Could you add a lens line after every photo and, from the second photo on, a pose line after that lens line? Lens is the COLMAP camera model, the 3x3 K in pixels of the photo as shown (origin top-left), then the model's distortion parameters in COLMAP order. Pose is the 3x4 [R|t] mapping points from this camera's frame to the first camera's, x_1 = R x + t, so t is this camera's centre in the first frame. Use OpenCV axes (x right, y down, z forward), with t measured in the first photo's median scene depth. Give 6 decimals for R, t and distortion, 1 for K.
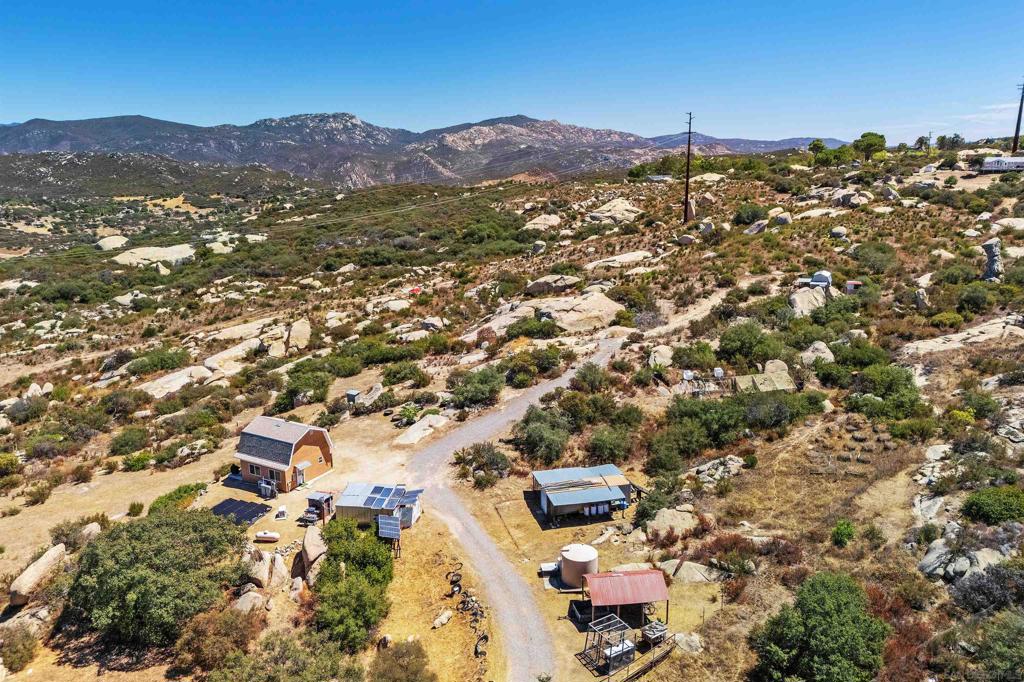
lens RADIAL K [[758.3, 0, 515.3], [0, 758.3, 337.1], [0, 0, 1]] dist [0.047821, -0.034337]
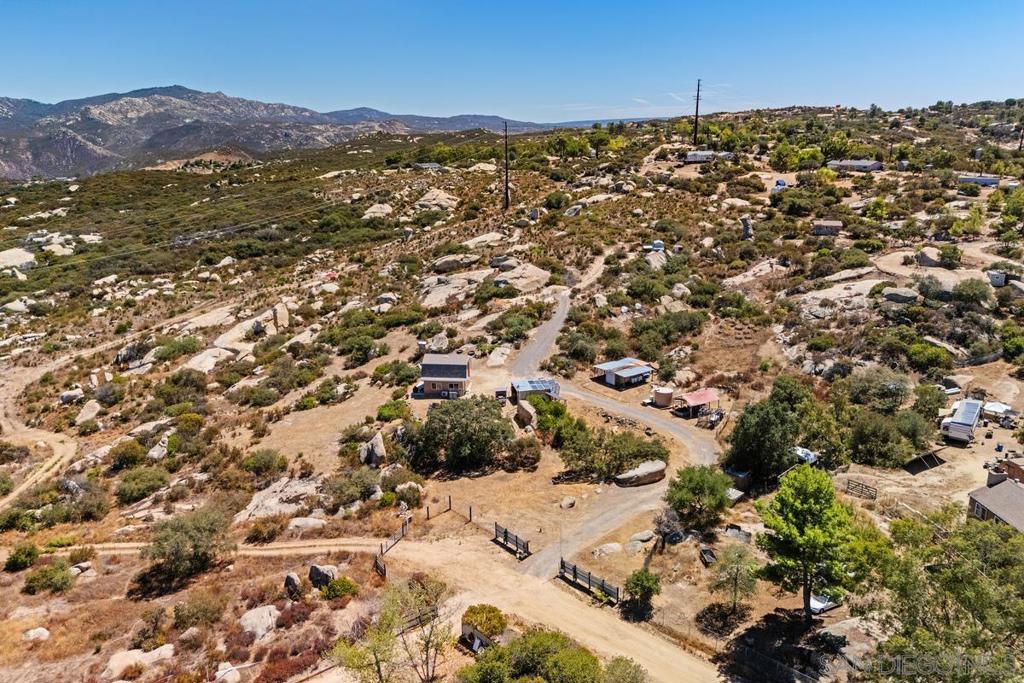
lens RADIAL K [[758.3, 0, 506.5], [0, 758.3, 345.0], [0, 0, 1]] dist [0.047821, -0.034337]
pose [[0.920115, -0.109349, 0.376073, -0.306879], [0.093902, 0.993818, 0.059224, 0.003101], [-0.380225, -0.019179, 0.924695, -0.201127]]
